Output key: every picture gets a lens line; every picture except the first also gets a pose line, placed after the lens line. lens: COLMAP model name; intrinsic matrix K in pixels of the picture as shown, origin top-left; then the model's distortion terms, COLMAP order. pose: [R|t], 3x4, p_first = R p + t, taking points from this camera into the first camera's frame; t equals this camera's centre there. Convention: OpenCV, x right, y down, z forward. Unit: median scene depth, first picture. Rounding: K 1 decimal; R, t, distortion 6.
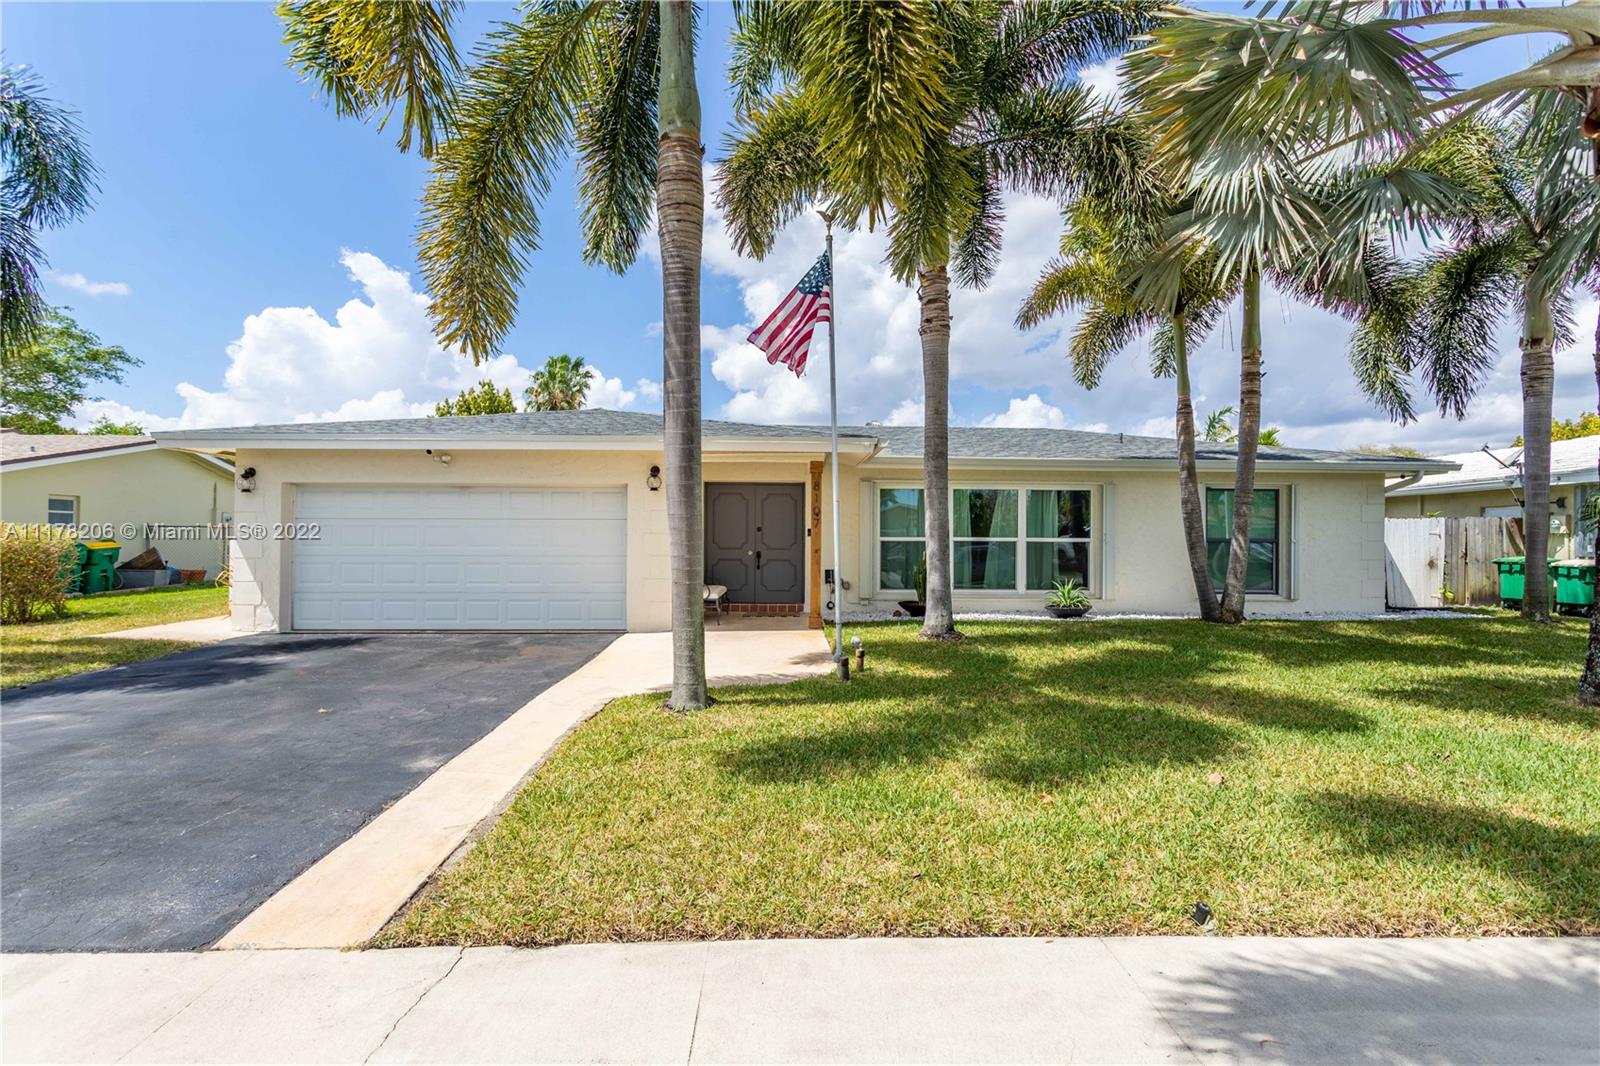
lens RADIAL K [[786.5, 0, 800.0], [0, 786.5, 533.0], [0, 0, 1]] dist [0.000119, 0.000003]
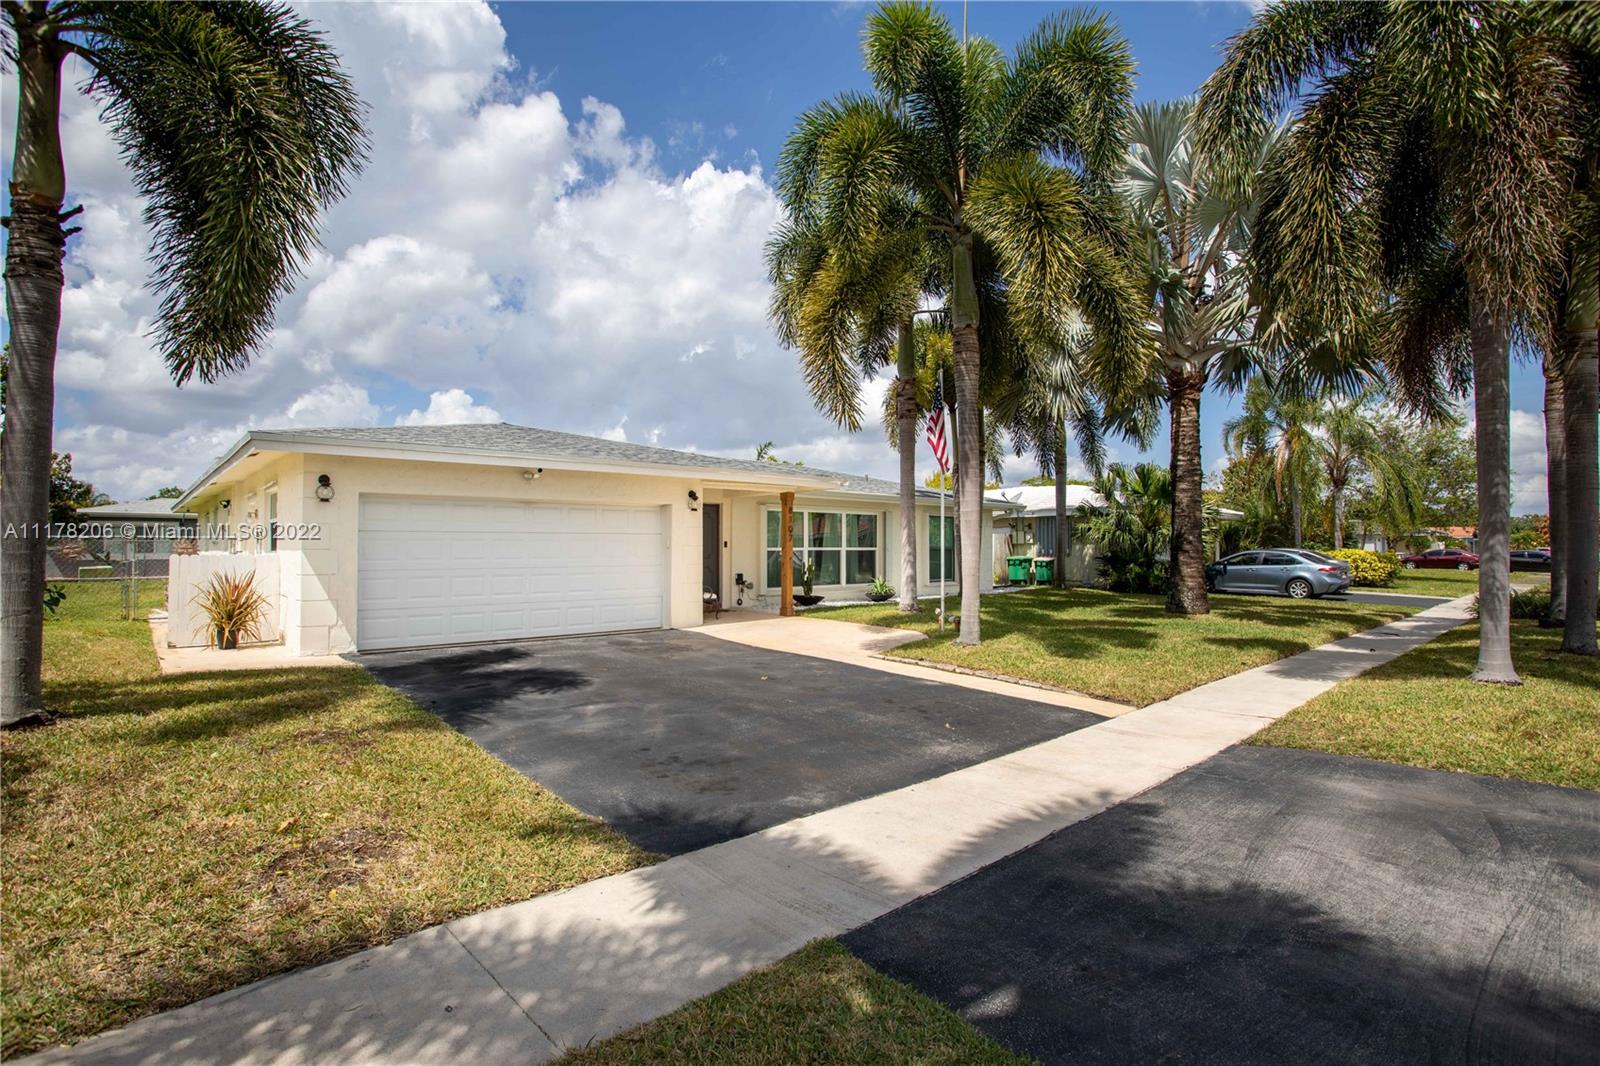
lens RADIAL K [[786.5, 0, 800.0], [0, 786.5, 533.0], [0, 0, 1]] dist [0.000119, 0.000003]
pose [[0.768324, 0.005965, 0.640033, -0.700420], [0.004470, 0.999882, -0.014685, 0.000002], [-0.640045, 0.014144, 0.768207, -0.040415]]
